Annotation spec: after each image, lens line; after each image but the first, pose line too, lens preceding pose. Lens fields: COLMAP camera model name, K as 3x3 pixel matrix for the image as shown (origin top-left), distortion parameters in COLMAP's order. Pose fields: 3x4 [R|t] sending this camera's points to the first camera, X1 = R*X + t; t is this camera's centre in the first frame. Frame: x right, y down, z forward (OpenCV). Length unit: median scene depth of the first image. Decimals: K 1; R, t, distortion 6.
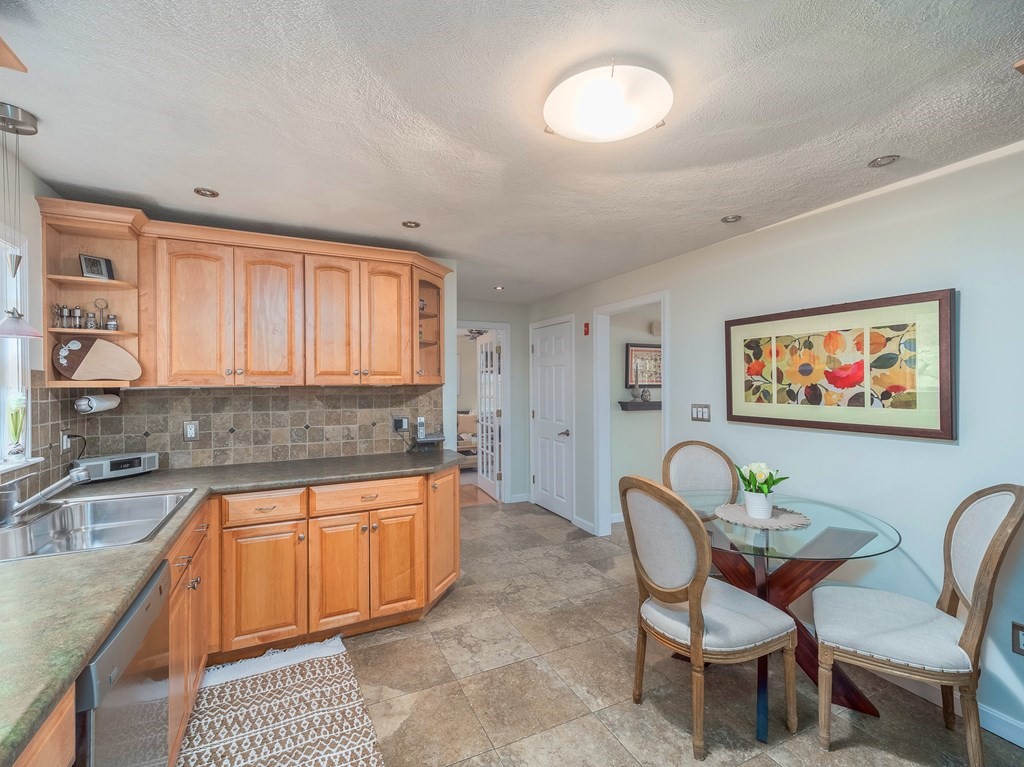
lens RADIAL K [[459.3, 0, 505.8], [0, 459.3, 386.3], [0, 0, 1]] dist [0.012235, -0.001899]
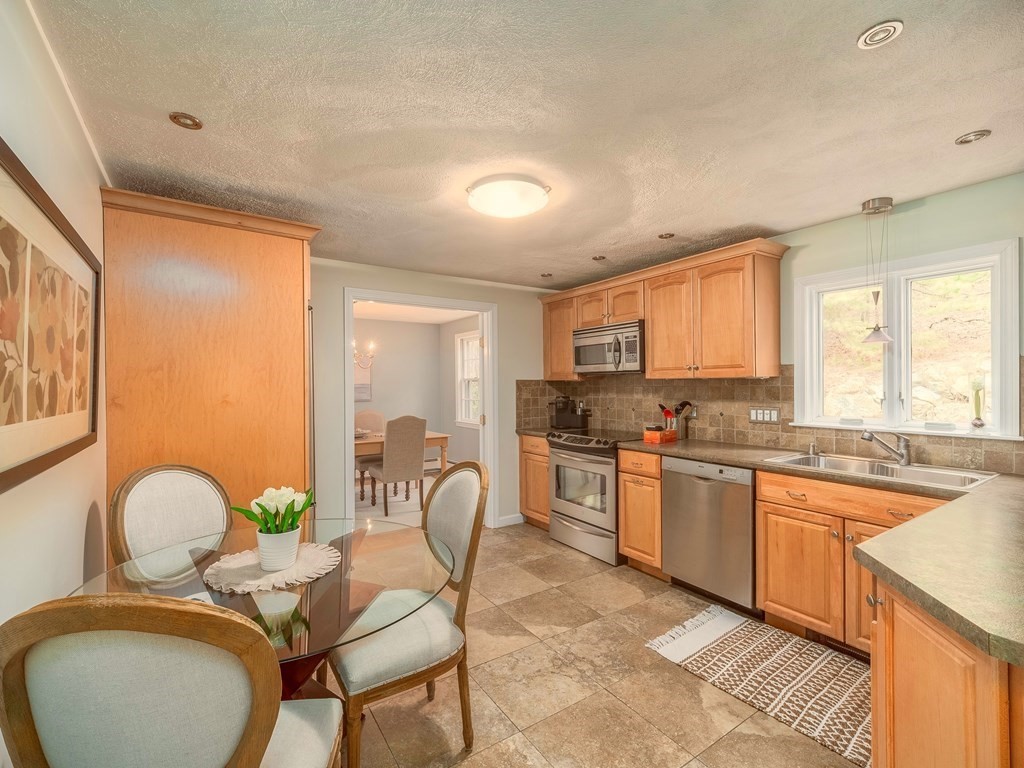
lens RADIAL K [[459.3, 0, 515.8], [0, 459.3, 389.2], [0, 0, 1]] dist [0.012235, -0.001899]
pose [[-0.987673, 0.010875, -0.156152, 0.268666], [0.008513, 0.999839, 0.015786, 0.012152], [0.156299, 0.014262, -0.987607, 1.531475]]
